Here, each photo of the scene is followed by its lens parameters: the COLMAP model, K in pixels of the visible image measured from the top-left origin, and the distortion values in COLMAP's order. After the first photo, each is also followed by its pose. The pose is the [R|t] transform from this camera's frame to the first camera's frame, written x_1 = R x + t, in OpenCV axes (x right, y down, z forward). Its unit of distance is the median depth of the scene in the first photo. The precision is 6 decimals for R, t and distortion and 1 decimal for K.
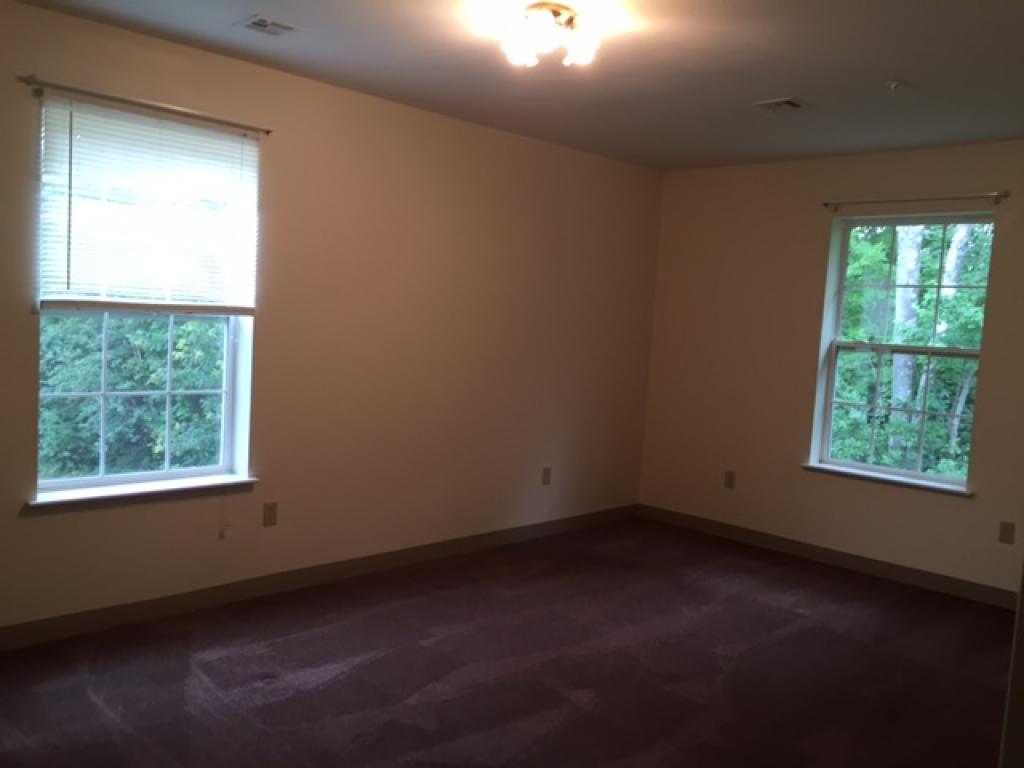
lens RADIAL K [[888.4, 0, 510.1], [0, 888.4, 374.1], [0, 0, 1]] dist [0.069377, -0.079925]
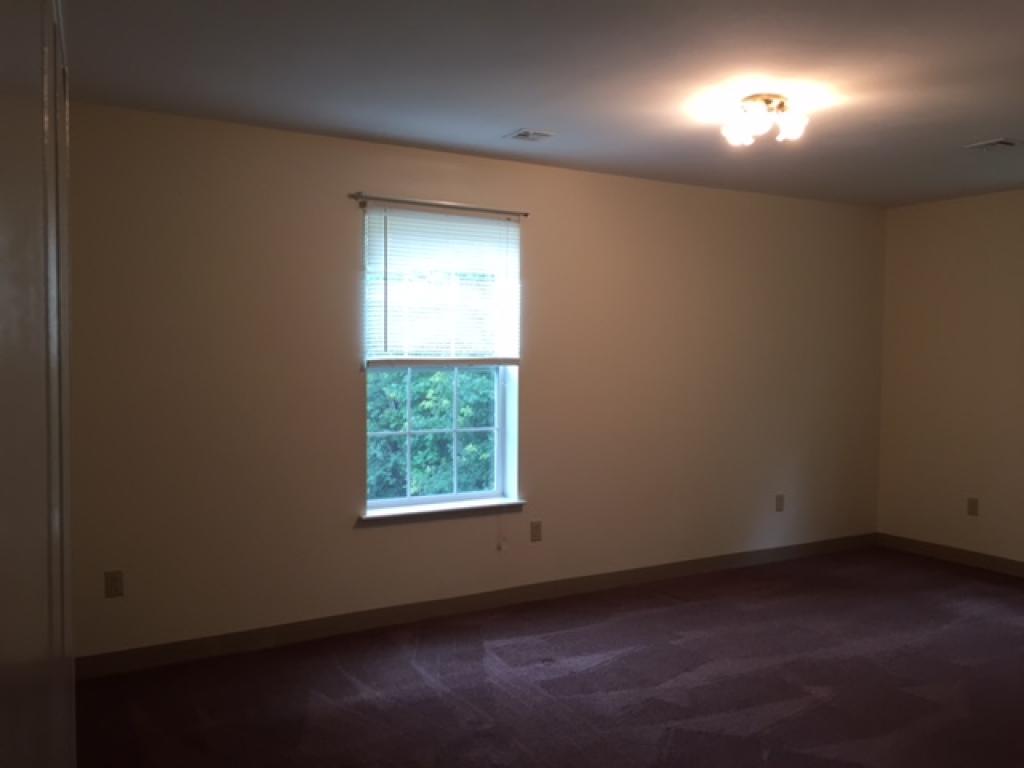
lens RADIAL K [[888.4, 0, 510.1], [0, 888.4, 374.1], [0, 0, 1]] dist [0.069377, -0.079925]
pose [[0.968275, -0.042742, -0.246204, -0.002415], [0.030679, 0.998143, -0.052625, 0.010872], [0.247996, 0.043402, 0.967788, -0.184734]]
